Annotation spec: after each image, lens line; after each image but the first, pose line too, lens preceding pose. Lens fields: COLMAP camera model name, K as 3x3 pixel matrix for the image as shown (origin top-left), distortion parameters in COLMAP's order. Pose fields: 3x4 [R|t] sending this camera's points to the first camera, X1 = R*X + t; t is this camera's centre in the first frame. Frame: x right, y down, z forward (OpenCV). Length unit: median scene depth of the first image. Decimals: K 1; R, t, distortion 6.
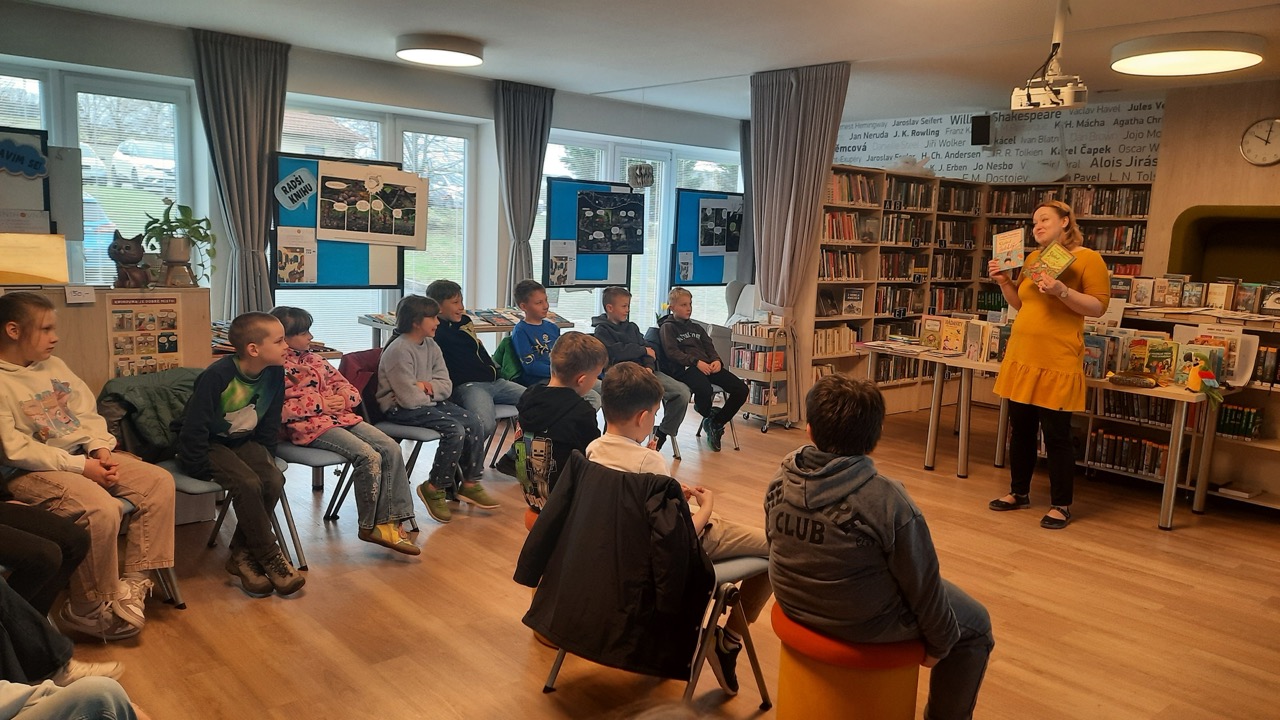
lens RADIAL K [[924.5, 0, 642.0], [0, 924.5, 367.5], [0, 0, 1]] dist [0.058817, -0.072853]
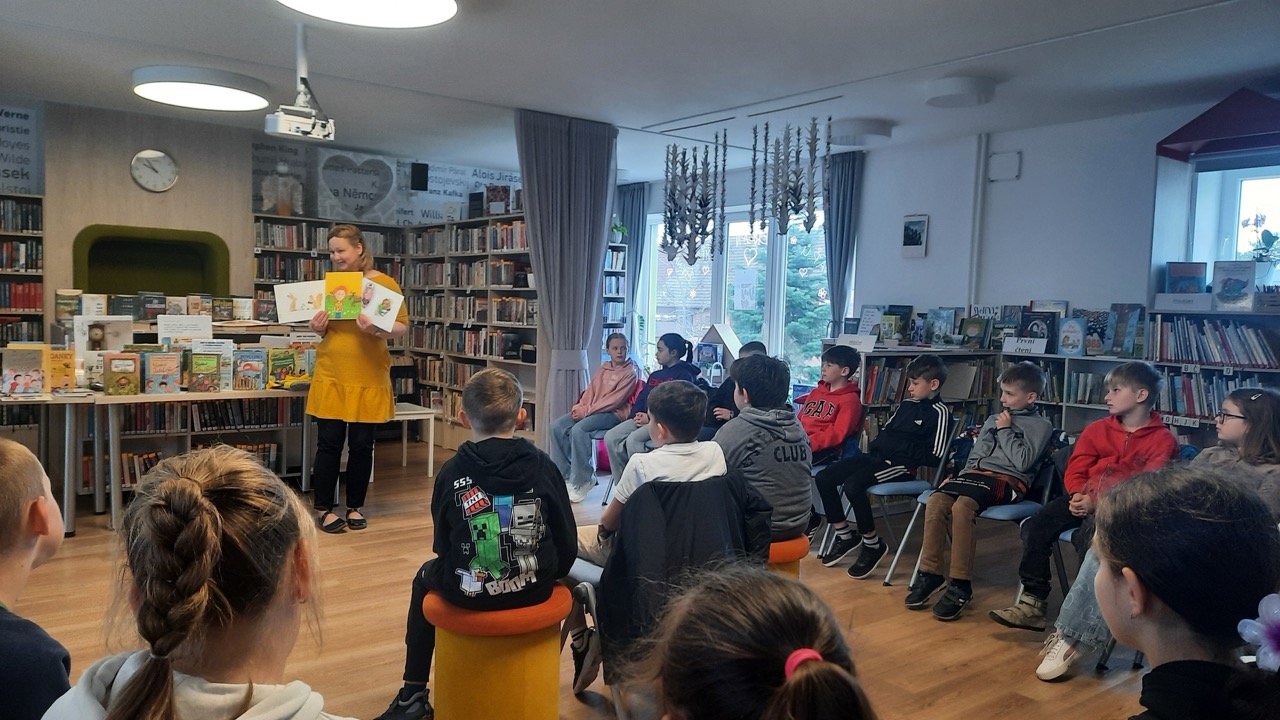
lens RADIAL K [[927.4, 0, 638.6], [0, 927.4, 363.6], [0, 0, 1]] dist [0.055284, -0.072638]
pose [[0.047800, -0.101385, 0.993698, -0.396373], [0.120169, 0.988193, 0.095043, -0.048675], [-0.991602, 0.114868, 0.059419, 0.366181]]
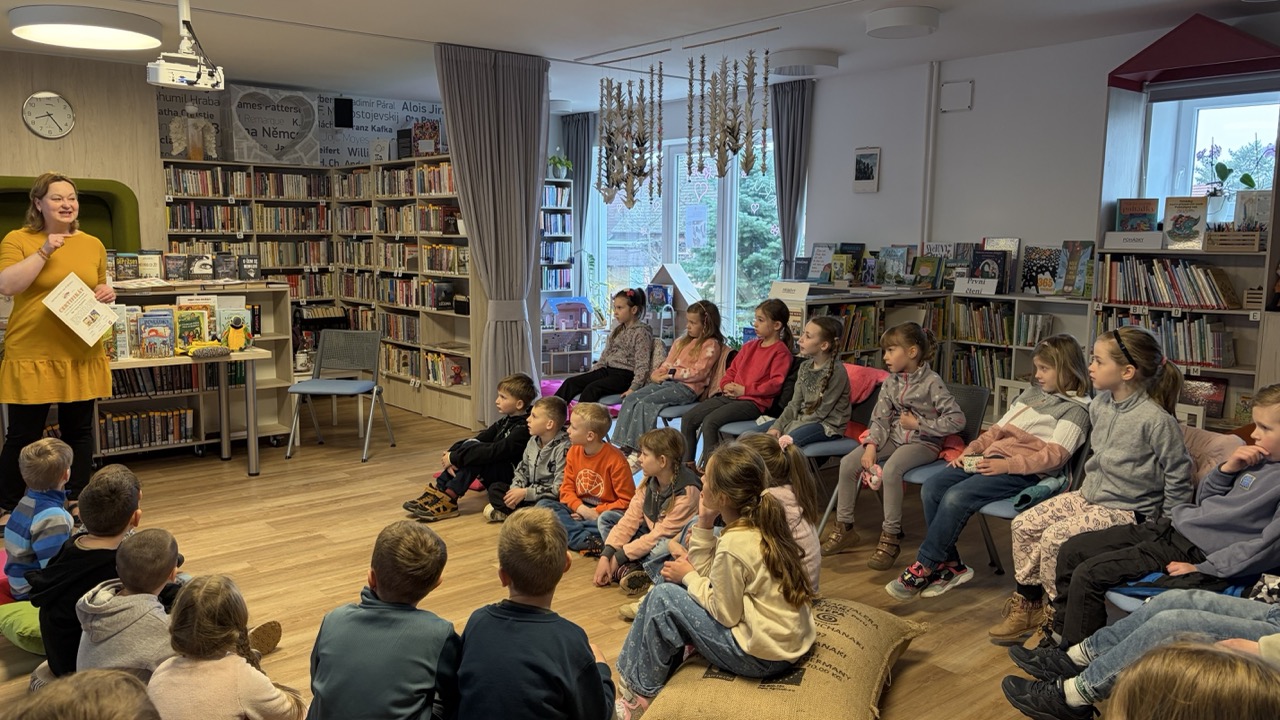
lens RADIAL K [[962.2, 0, 640.0], [0, 962.2, 360.0], [0, 0, 1]] dist [0.007953, 0.003222]
pose [[0.012823, -0.174698, 0.984539, -0.379772], [0.139212, 0.975342, 0.171253, -0.065971], [-0.990180, 0.134864, 0.036827, 0.333133]]
